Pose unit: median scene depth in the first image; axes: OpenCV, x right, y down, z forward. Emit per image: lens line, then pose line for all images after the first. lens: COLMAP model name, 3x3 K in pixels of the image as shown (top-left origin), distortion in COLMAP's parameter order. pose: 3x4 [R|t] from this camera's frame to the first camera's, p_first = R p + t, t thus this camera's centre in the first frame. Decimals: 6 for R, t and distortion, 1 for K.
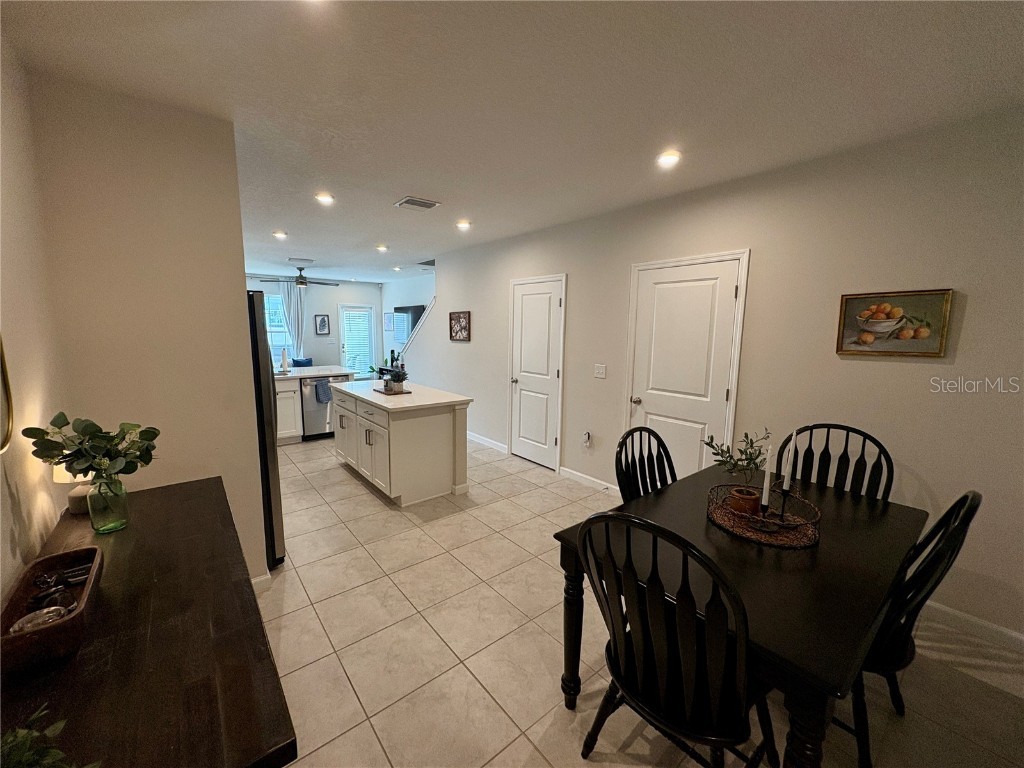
lens RADIAL K [[406.5, 0, 510.5], [0, 406.5, 382.8], [0, 0, 1]] dist [-0.001129, 0.000081]
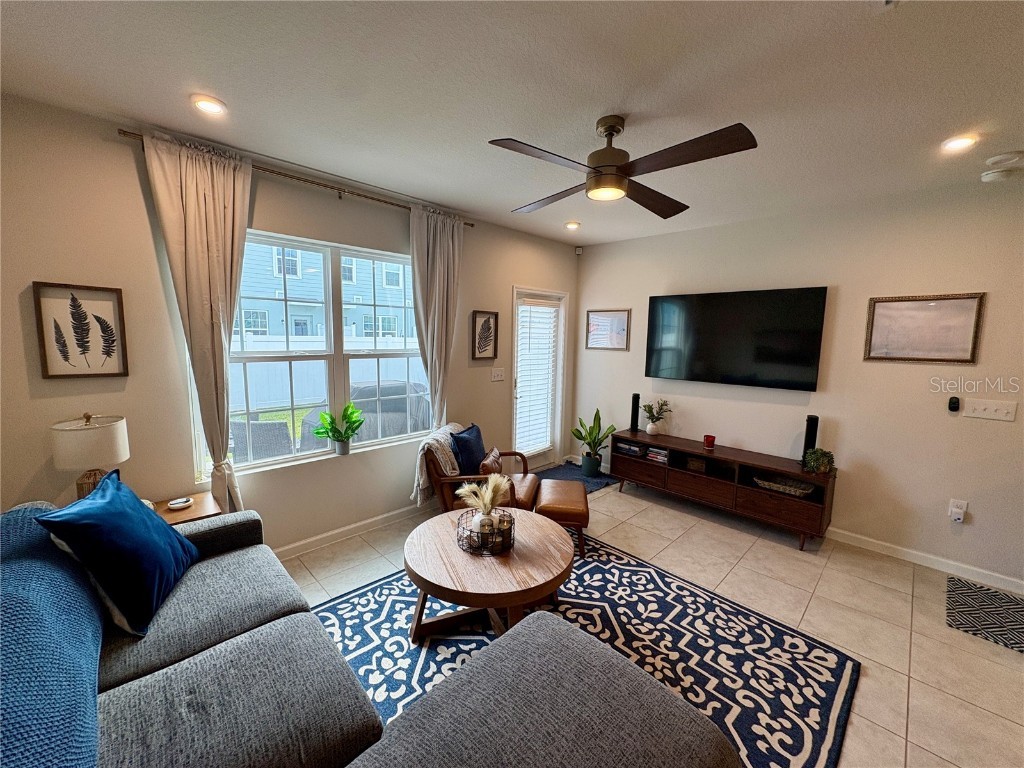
lens RADIAL K [[406.5, 0, 510.5], [0, 406.5, 382.8], [0, 0, 1]] dist [-0.001129, 0.000081]
pose [[0.995413, -0.003233, 0.095613, -0.495171], [0.004737, 0.999869, -0.015503, -0.092996], [-0.095551, 0.015885, 0.995298, 0.613849]]
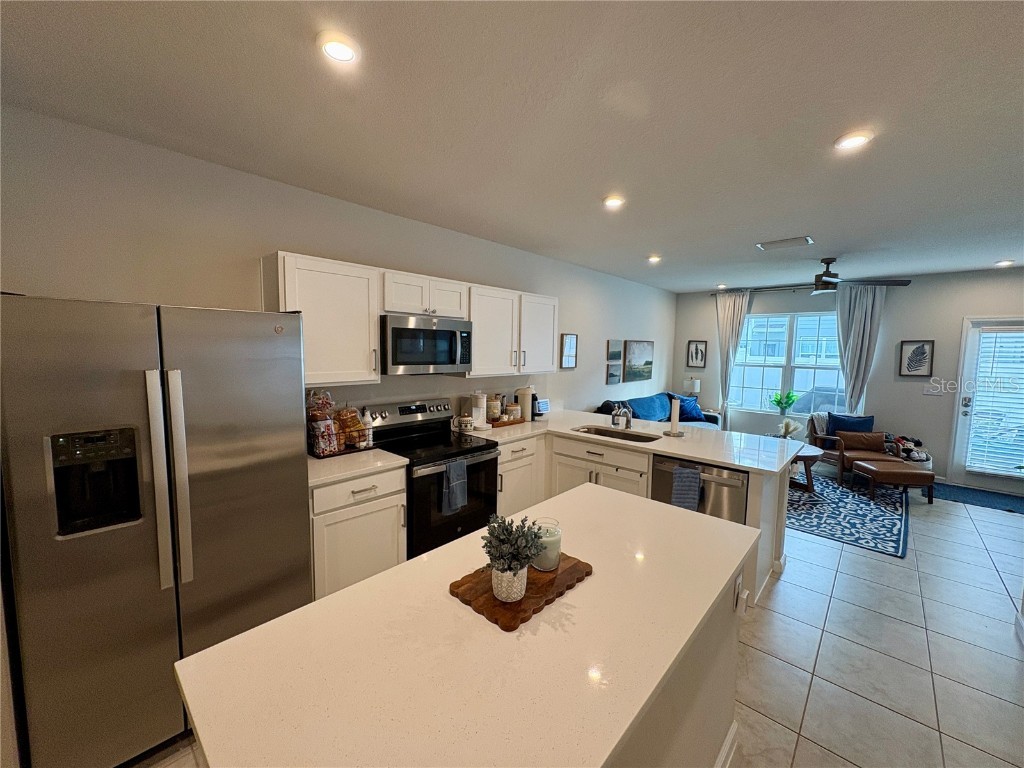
lens RADIAL K [[406.5, 0, 510.5], [0, 406.5, 382.8], [0, 0, 1]] dist [-0.001129, 0.000081]
pose [[0.139083, 0.078543, -0.987161, -0.002053], [-0.152798, 0.986614, 0.056972, -0.062230], [0.978422, 0.142913, 0.149222, 0.410889]]
